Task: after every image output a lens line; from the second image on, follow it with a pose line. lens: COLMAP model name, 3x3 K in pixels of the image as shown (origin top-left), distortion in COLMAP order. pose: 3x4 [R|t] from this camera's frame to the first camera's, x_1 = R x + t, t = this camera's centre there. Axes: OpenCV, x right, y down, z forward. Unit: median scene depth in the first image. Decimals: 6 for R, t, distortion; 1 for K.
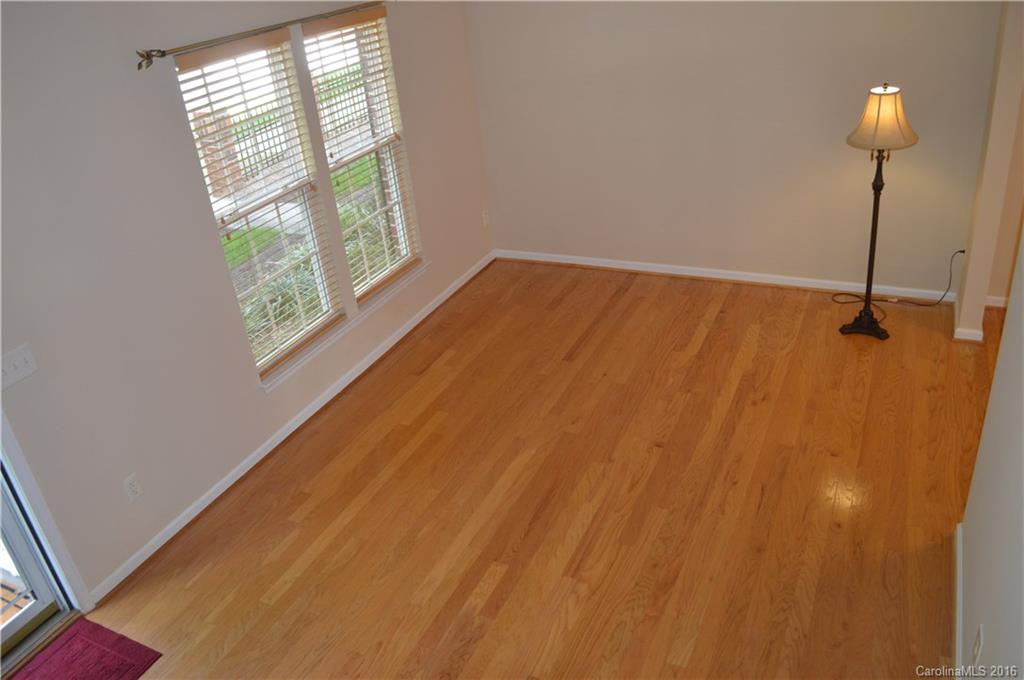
lens RADIAL K [[814.3, 0, 511.1], [0, 814.3, 333.9], [0, 0, 1]] dist [-0.078871, 0.006413]
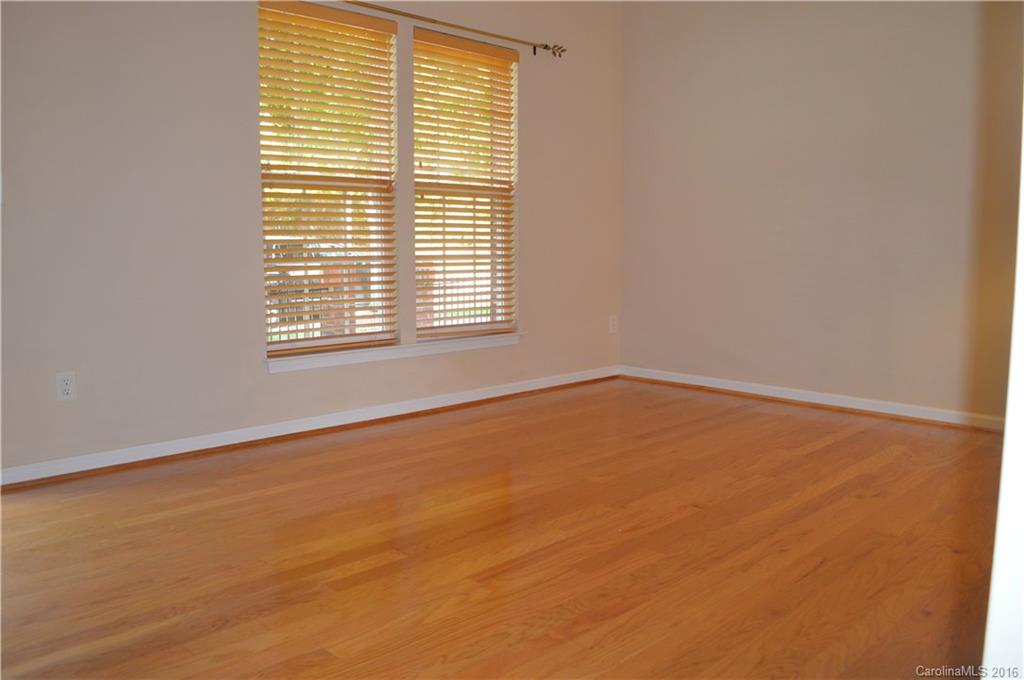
lens RADIAL K [[814.3, 0, 511.1], [0, 814.3, 333.9], [0, 0, 1]] dist [-0.078871, 0.006413]
pose [[0.936374, 0.134819, -0.324081, 0.276888], [-0.238001, 0.922497, -0.303900, 0.293191], [0.257992, 0.361696, 0.895889, 0.315194]]
